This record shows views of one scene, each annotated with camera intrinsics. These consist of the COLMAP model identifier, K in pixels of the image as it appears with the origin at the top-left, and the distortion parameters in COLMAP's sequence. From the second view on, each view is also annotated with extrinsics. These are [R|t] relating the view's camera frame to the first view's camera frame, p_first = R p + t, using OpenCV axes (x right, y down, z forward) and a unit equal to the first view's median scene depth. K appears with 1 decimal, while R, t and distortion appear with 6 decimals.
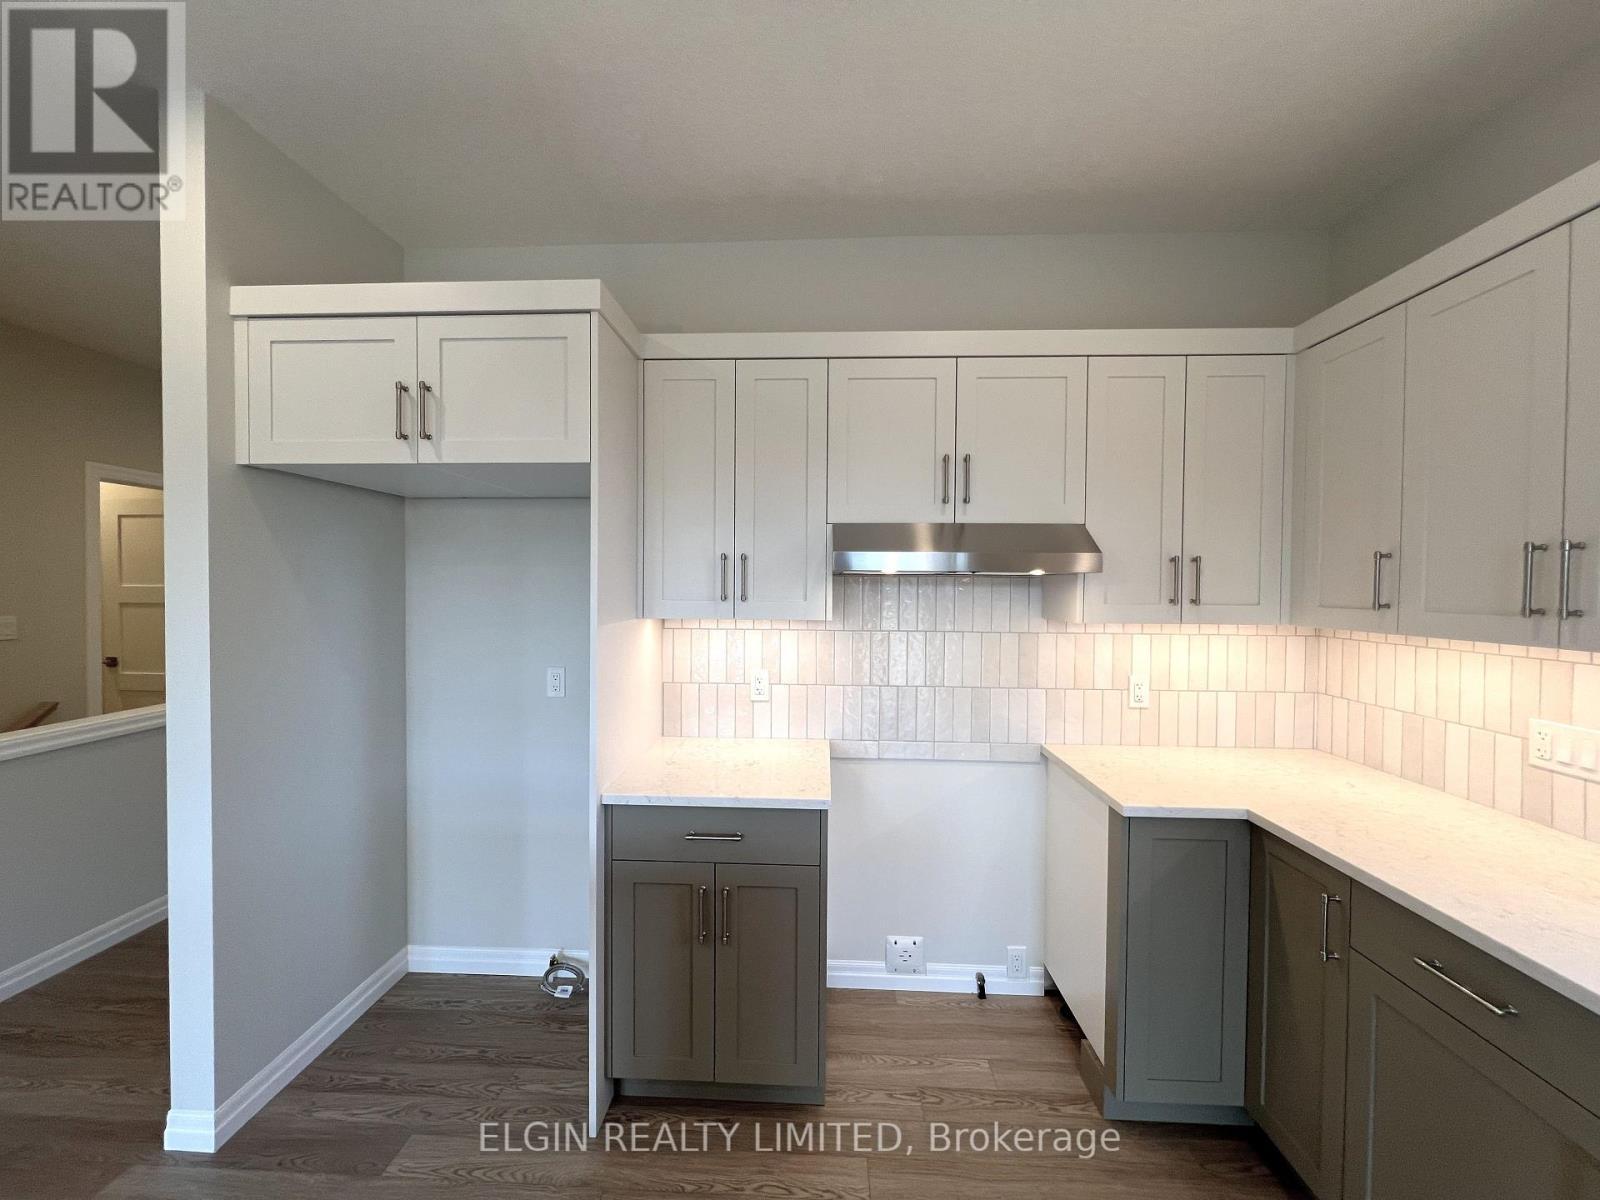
lens RADIAL K [[638.5, 0, 794.8], [0, 638.5, 597.7], [0, 0, 1]] dist [-0.001725, 0.000401]
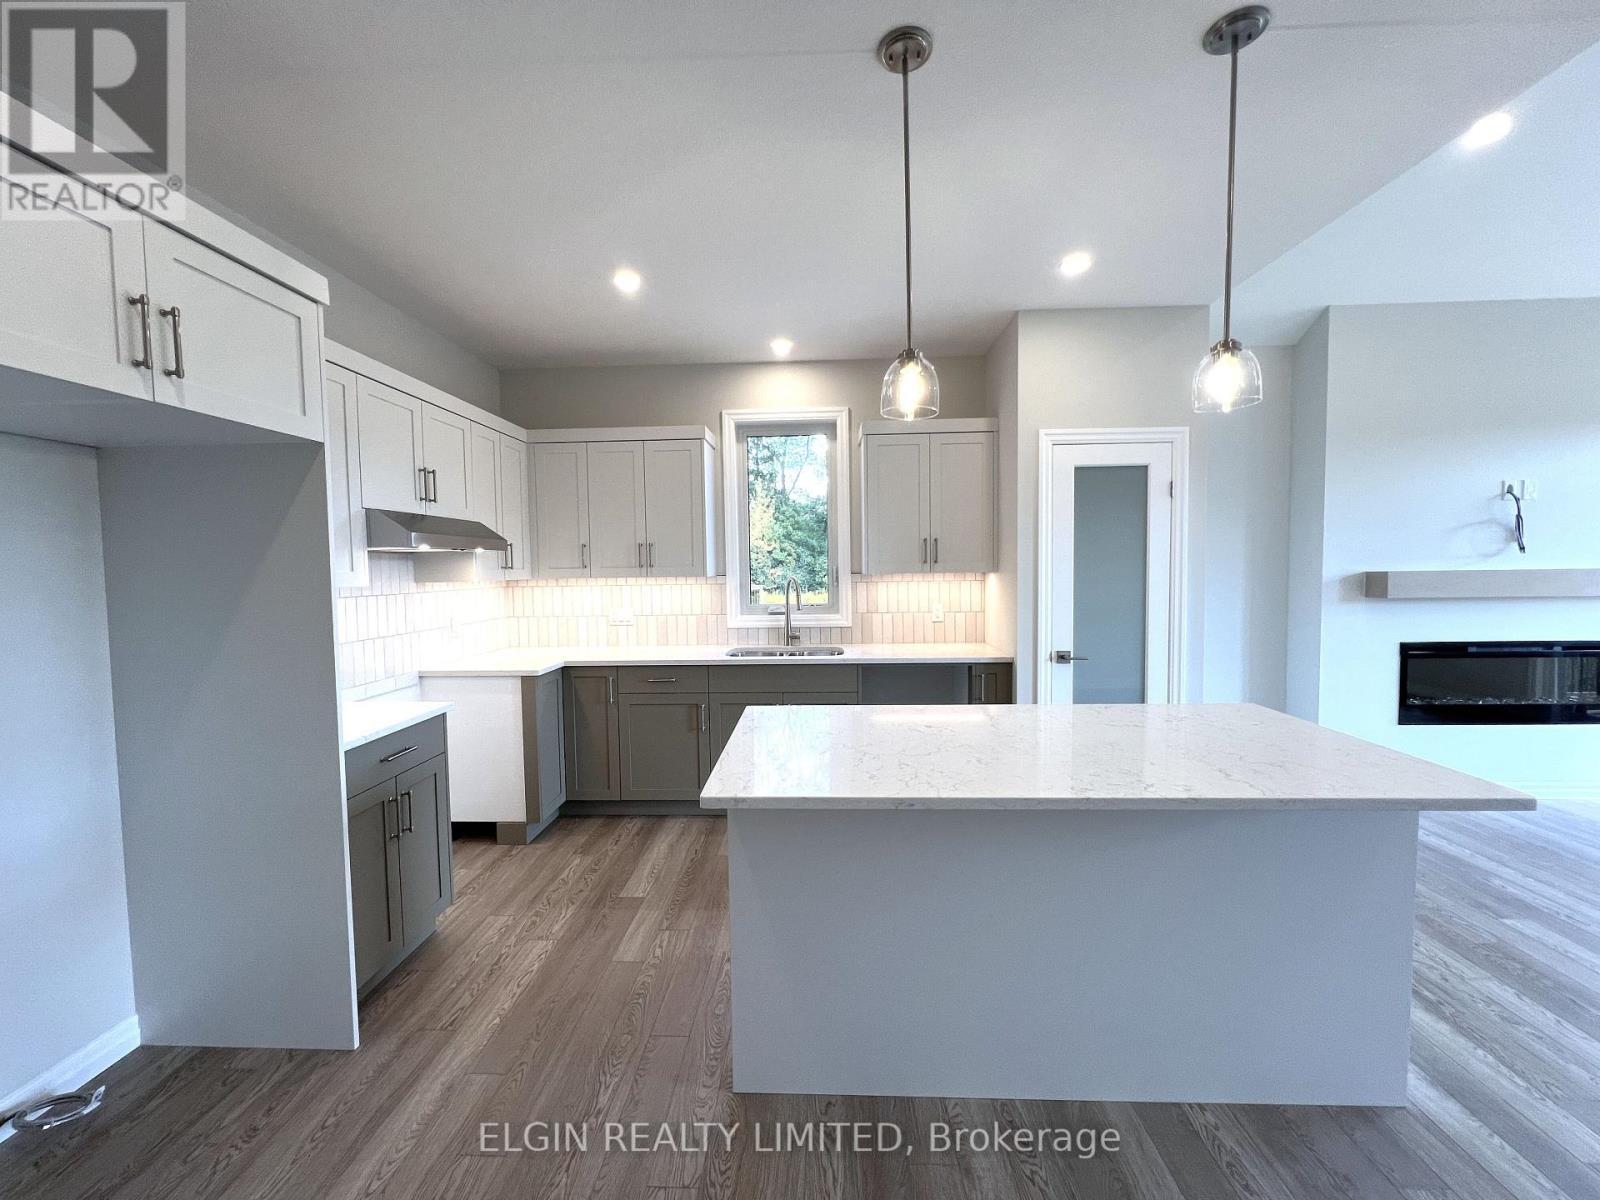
lens RADIAL K [[638.5, 0, 794.8], [0, 638.5, 597.7], [0, 0, 1]] dist [-0.001725, 0.000401]
pose [[-0.002883, -0.057170, 0.998360, -1.241607], [0.036189, 0.997705, 0.057237, 0.017049], [-0.999341, 0.036295, -0.000807, 0.179113]]
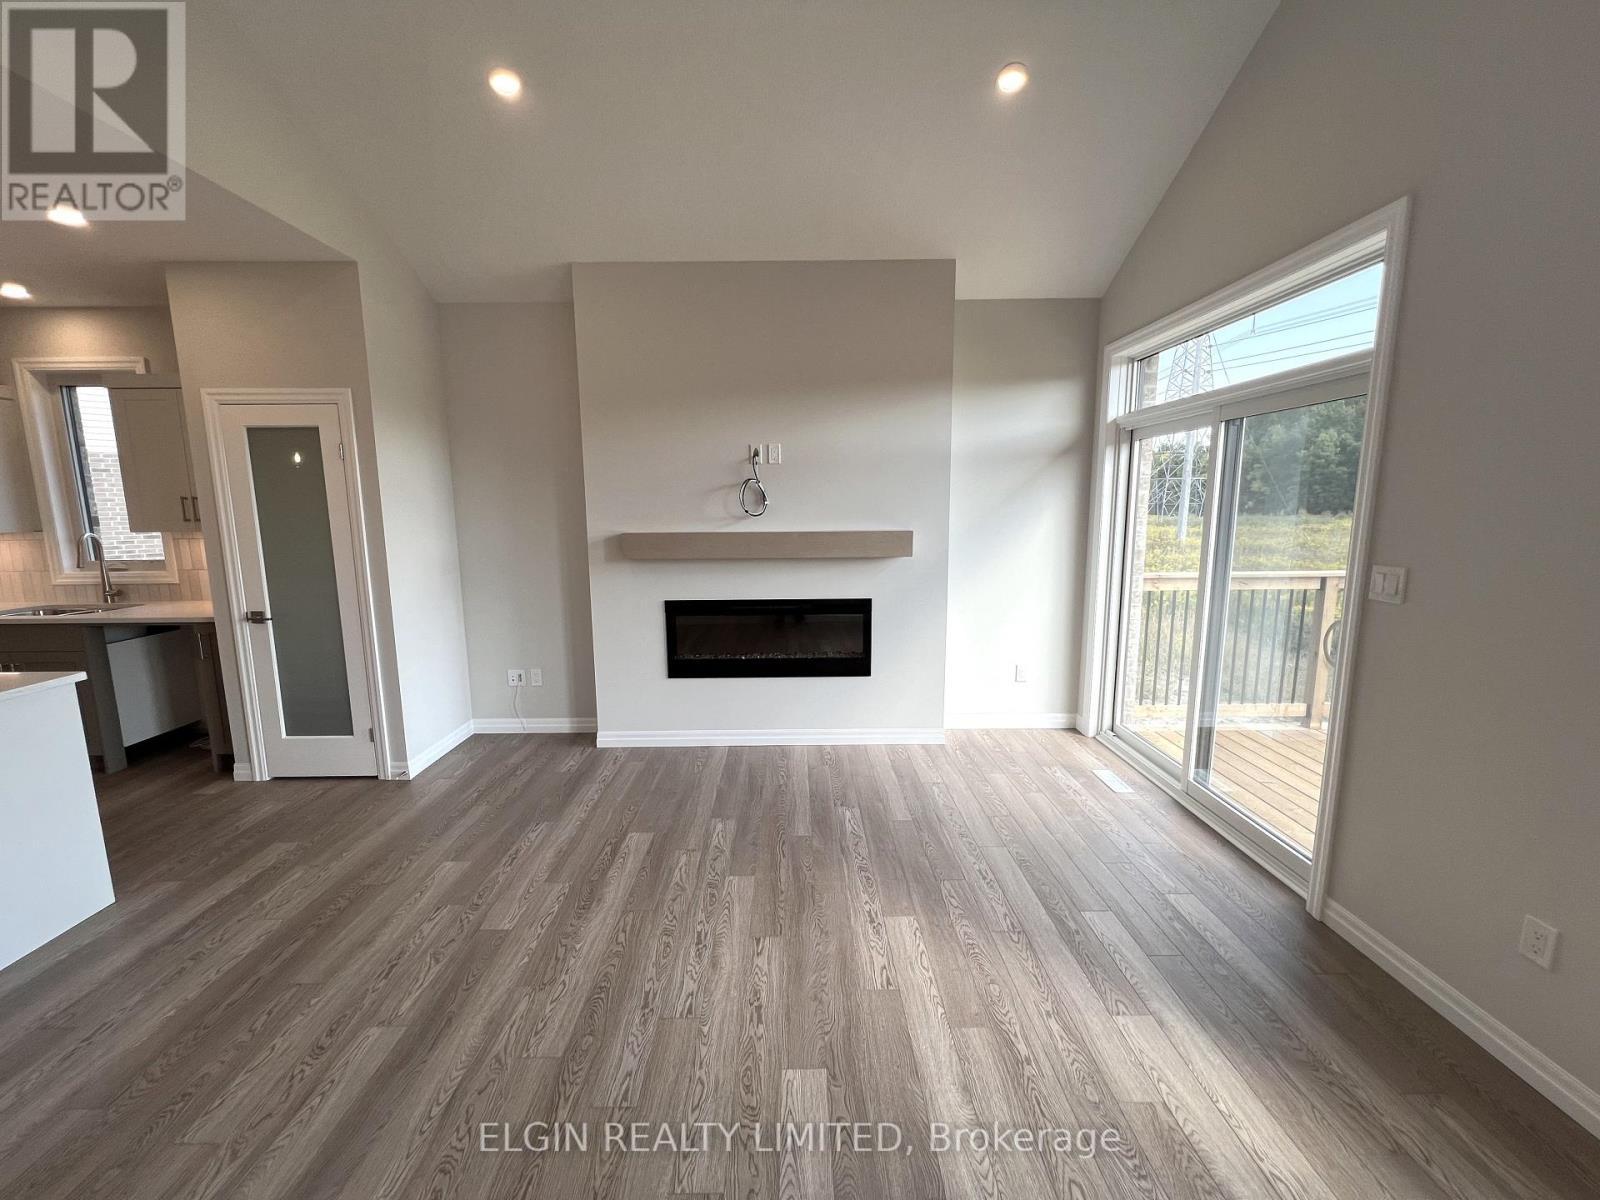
lens RADIAL K [[638.5, 0, 794.8], [0, 638.5, 597.7], [0, 0, 1]] dist [-0.001725, 0.000401]
pose [[-0.055660, -0.151683, 0.986861, -1.342519], [0.028619, 0.987745, 0.153433, 0.021678], [-0.998040, 0.036783, -0.050636, -1.968677]]
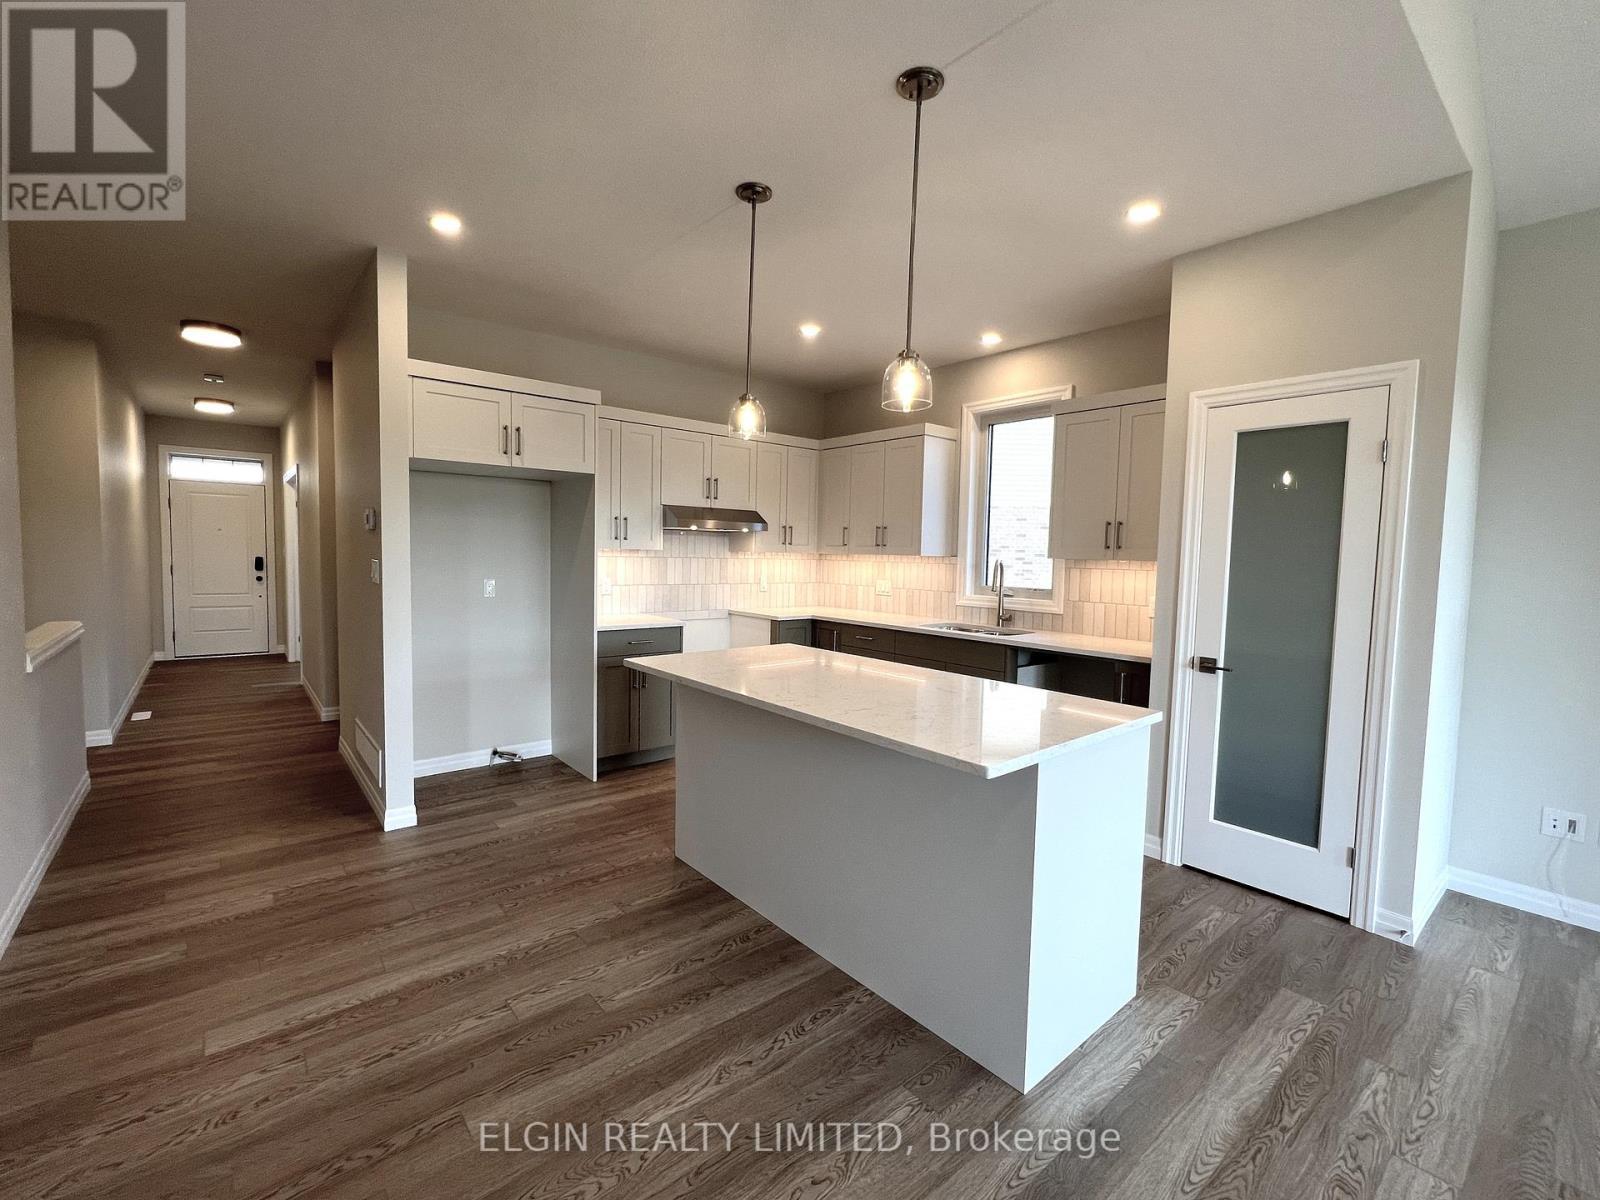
lens RADIAL K [[695.1, 0, 795.1], [0, 695.1, 597.5], [0, 0, 1]] dist [-0.001117, 0.000131]
pose [[0.737226, -0.035572, 0.674709, -1.250777], [-0.001976, 0.998495, 0.054801, 0.069556], [-0.675643, -0.041734, 0.736046, -1.075974]]
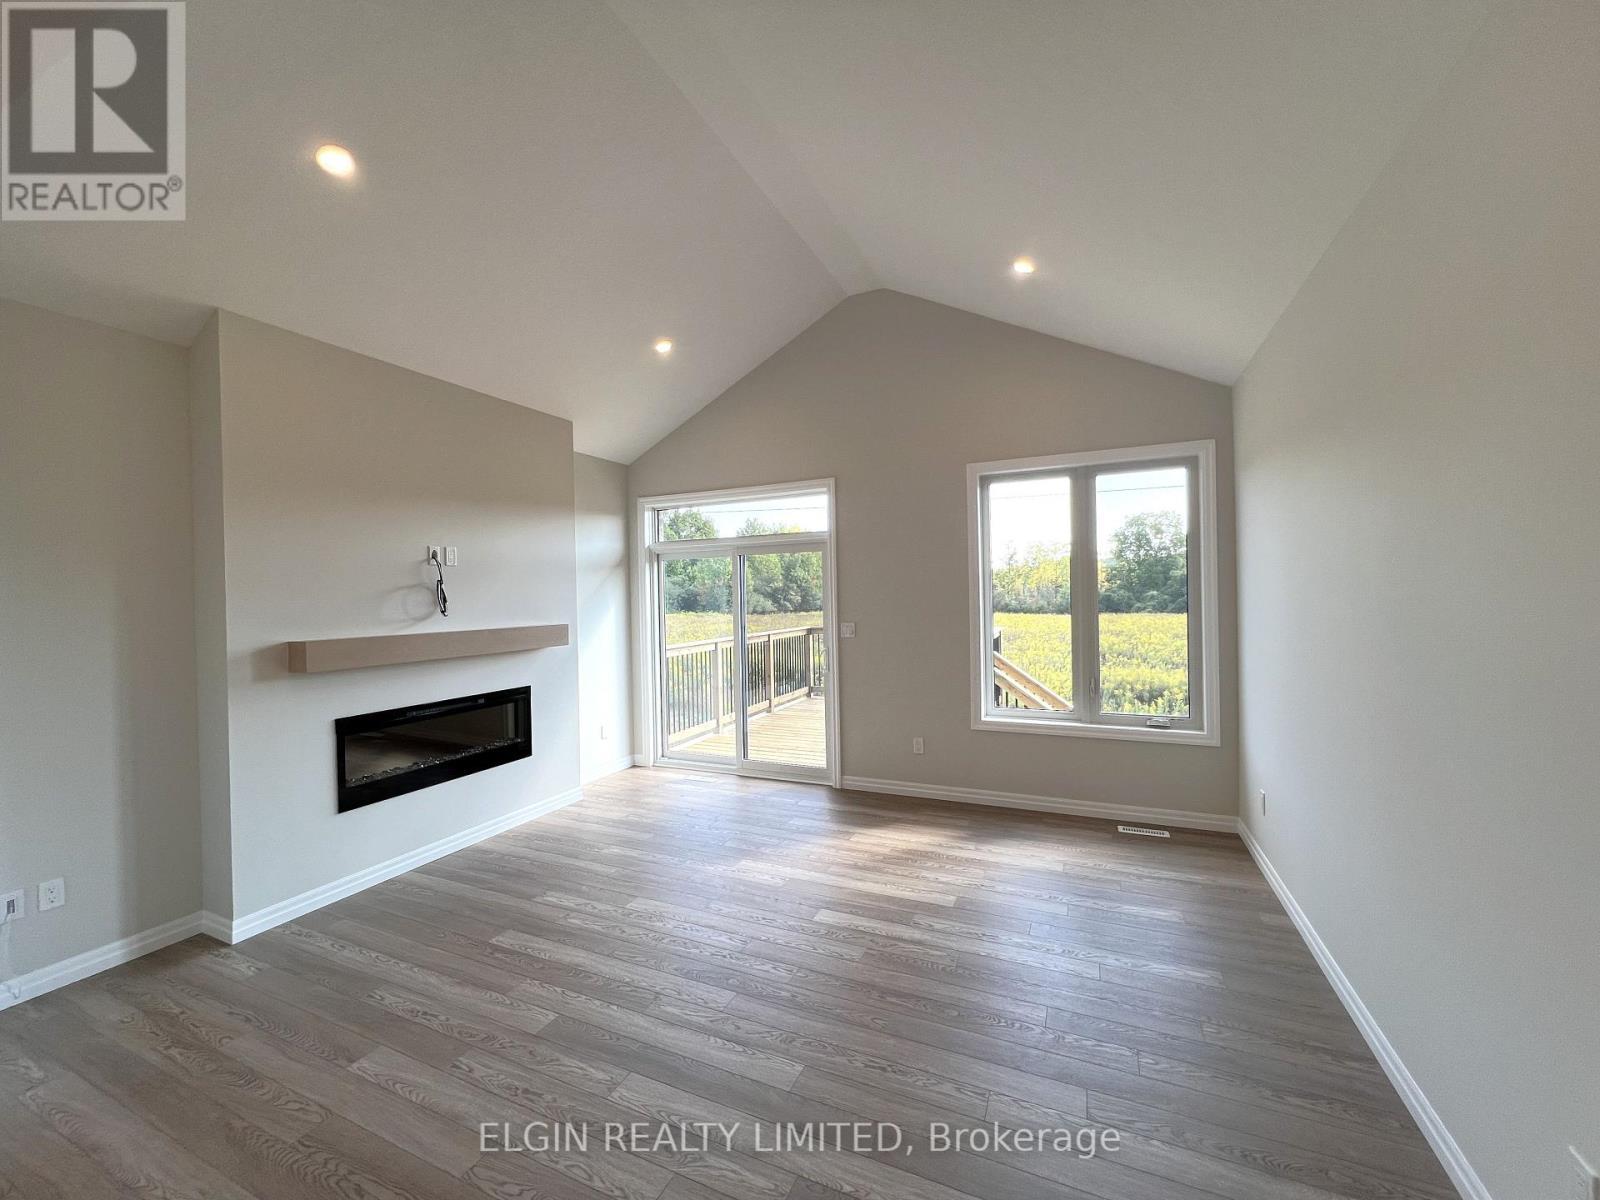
lens RADIAL K [[638.5, 0, 794.8], [0, 638.5, 597.7], [0, 0, 1]] dist [-0.001725, 0.000401]
pose [[-0.927916, 0.011909, 0.372598, -1.106019], [0.023218, 0.999395, 0.025881, -0.012319], [-0.372065, 0.032666, -0.927632, -0.539409]]
